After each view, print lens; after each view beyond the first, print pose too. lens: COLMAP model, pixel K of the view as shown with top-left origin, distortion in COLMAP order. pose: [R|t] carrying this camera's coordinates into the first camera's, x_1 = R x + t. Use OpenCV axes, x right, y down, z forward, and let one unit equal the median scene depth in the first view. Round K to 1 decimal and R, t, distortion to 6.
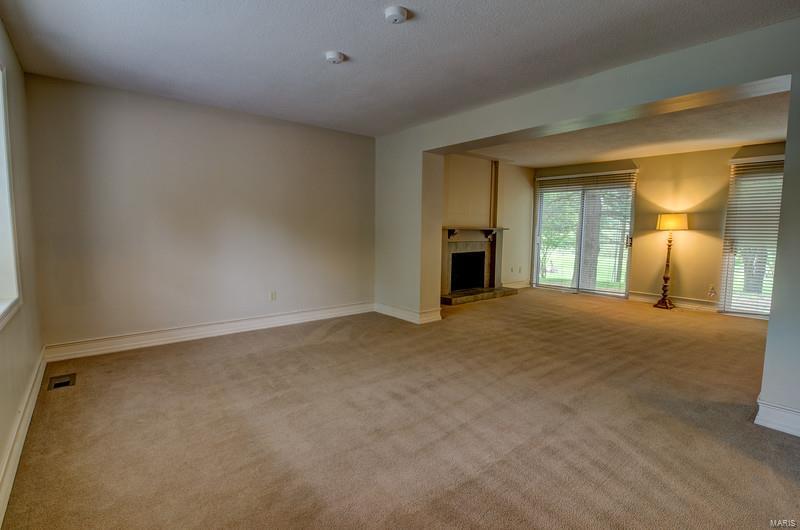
lens RADIAL K [[384.3, 0, 396.1], [0, 384.3, 266.7], [0, 0, 1]] dist [-0.006080, -0.009273]
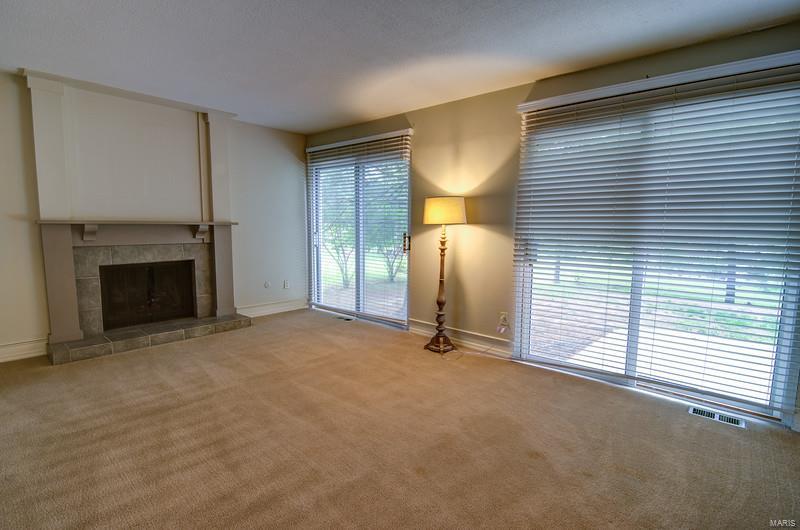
lens RADIAL K [[384.3, 0, 397.5], [0, 384.3, 269.2], [0, 0, 1]] dist [-0.006080, -0.009273]
pose [[0.988849, -0.015972, 0.148062, 0.507660], [0.013754, 0.999778, 0.015989, -0.032350], [-0.148284, -0.013774, 0.988849, 0.368649]]
